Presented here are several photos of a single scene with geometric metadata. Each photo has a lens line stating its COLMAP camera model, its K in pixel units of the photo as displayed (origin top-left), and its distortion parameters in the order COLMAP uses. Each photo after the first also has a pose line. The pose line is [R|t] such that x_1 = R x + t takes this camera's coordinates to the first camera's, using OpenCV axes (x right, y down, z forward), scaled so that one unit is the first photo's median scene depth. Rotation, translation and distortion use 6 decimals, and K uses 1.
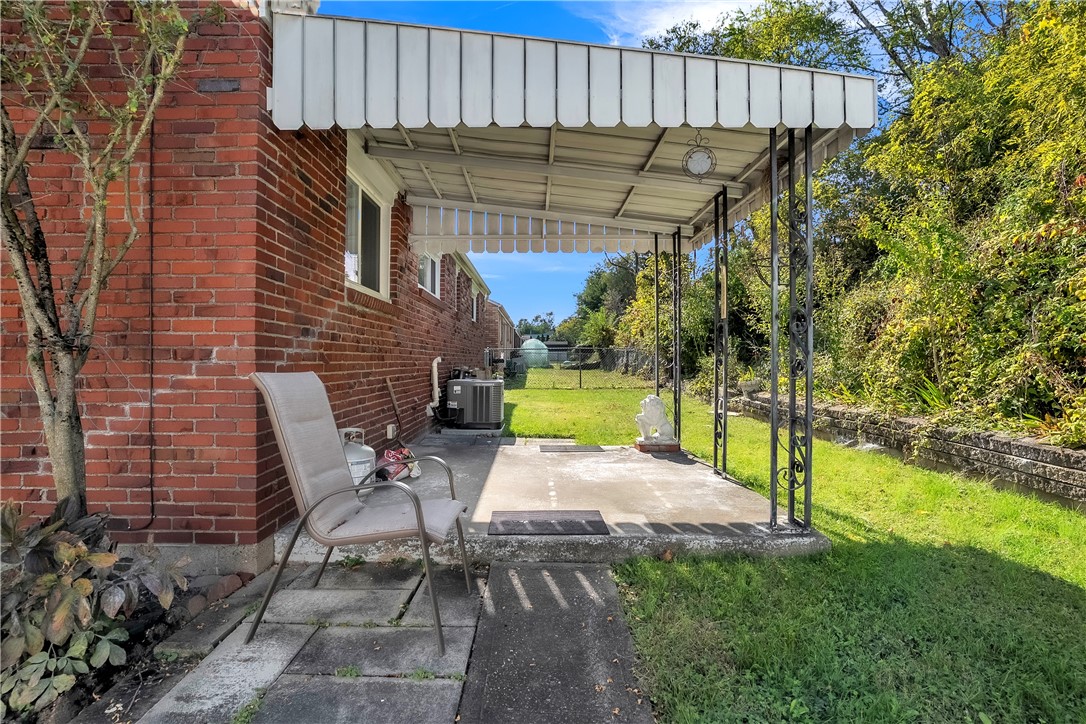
lens RADIAL K [[530.0, 0, 536.6], [0, 530.0, 352.8], [0, 0, 1]] dist [-0.057968, 0.032687]
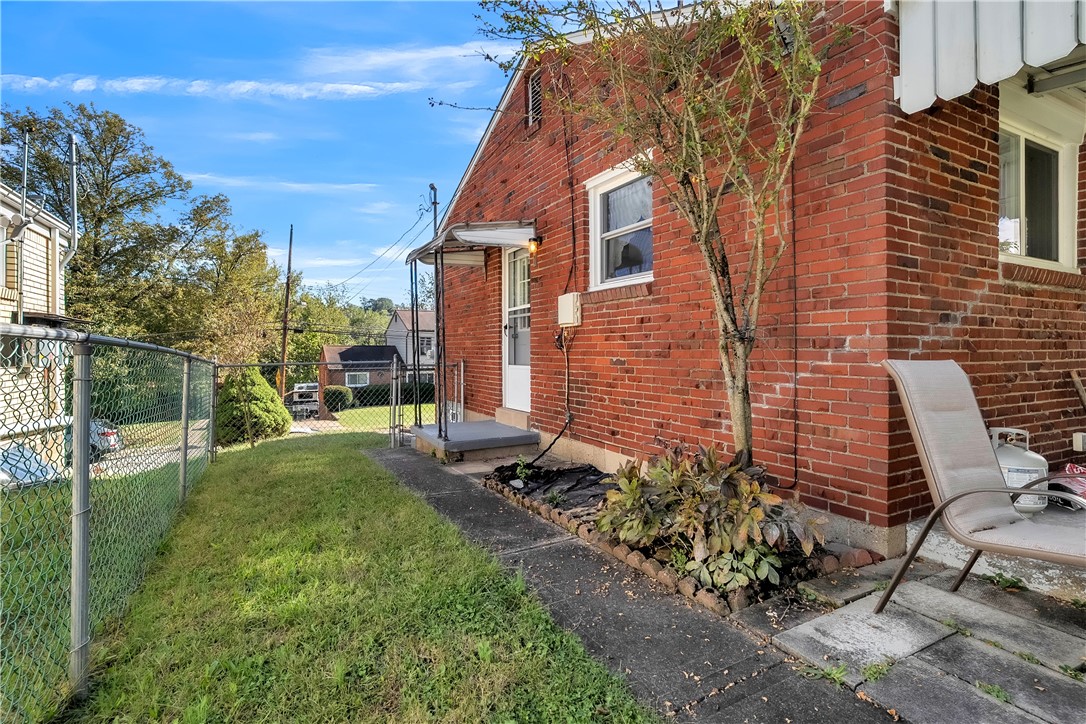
lens RADIAL K [[530.0, 0, 536.6], [0, 530.0, 352.8], [0, 0, 1]] dist [-0.057968, 0.032687]
pose [[0.463176, 0.004192, -0.886257, 0.048697], [0.013750, 0.999834, 0.011916, 0.001848], [0.886160, -0.017706, 0.463041, -0.086246]]
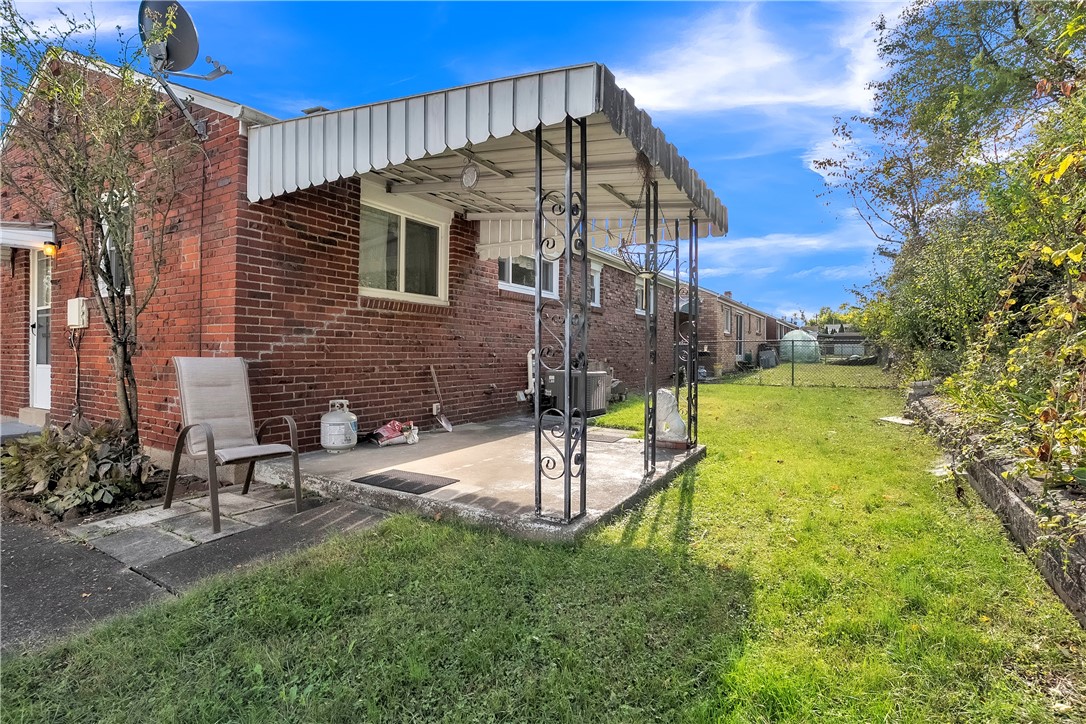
lens RADIAL K [[535.9, 0, 540.5], [0, 535.9, 355.9], [0, 0, 1]] dist [-0.060285, 0.033998]
pose [[0.854751, 0.009527, -0.518951, 1.204137], [0.000515, 0.999815, 0.019202, 0.001920], [0.519038, -0.016680, 0.854588, 0.118608]]
